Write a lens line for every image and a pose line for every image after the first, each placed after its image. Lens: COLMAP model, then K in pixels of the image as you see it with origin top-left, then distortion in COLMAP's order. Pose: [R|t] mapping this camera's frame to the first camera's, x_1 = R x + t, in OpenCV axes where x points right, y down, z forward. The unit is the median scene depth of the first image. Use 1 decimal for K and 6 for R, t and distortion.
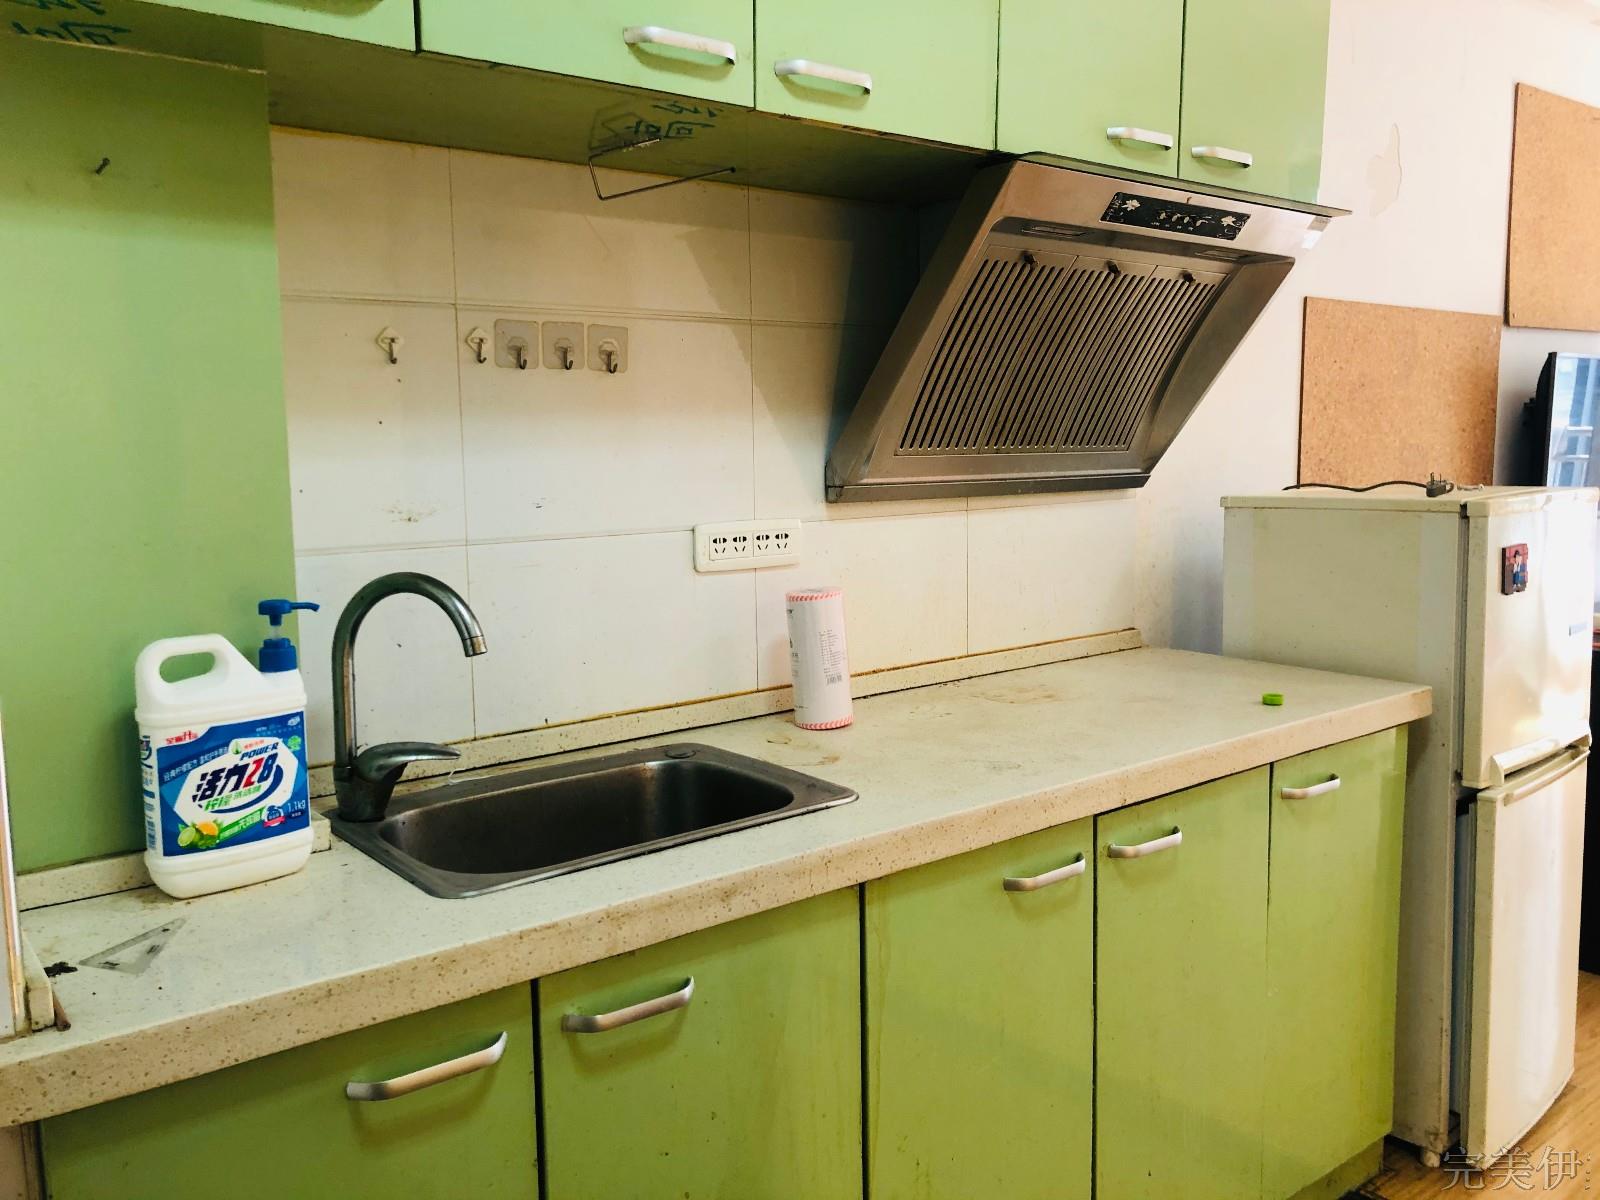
lens RADIAL K [[1319.4, 0, 801.2], [0, 1319.4, 583.2], [0, 0, 1]] dist [0.067226, -0.047903]
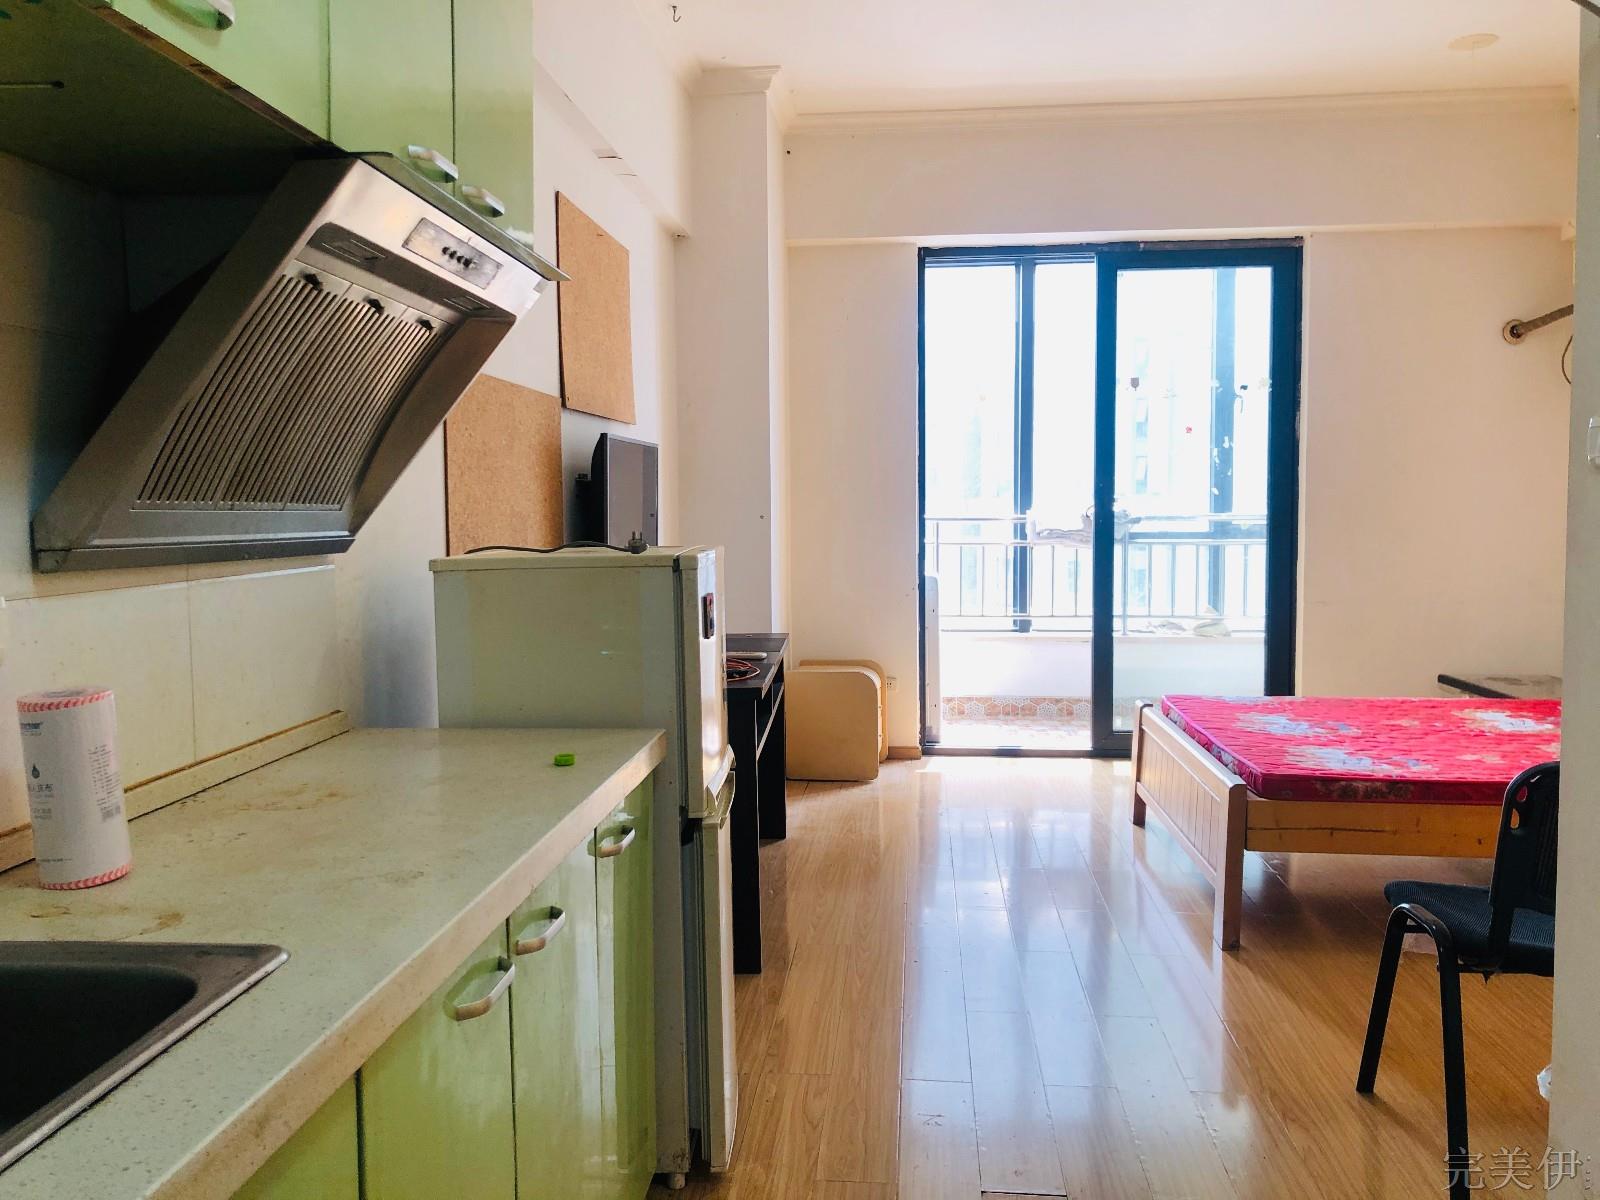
lens RADIAL K [[1319.4, 0, 801.2], [0, 1319.4, 583.2], [0, 0, 1]] dist [0.067226, -0.047903]
pose [[0.696342, -0.037672, 0.716721, -0.203727], [0.082340, 0.996221, -0.027636, -0.000711], [-0.712971, 0.078259, 0.696813, 0.175289]]
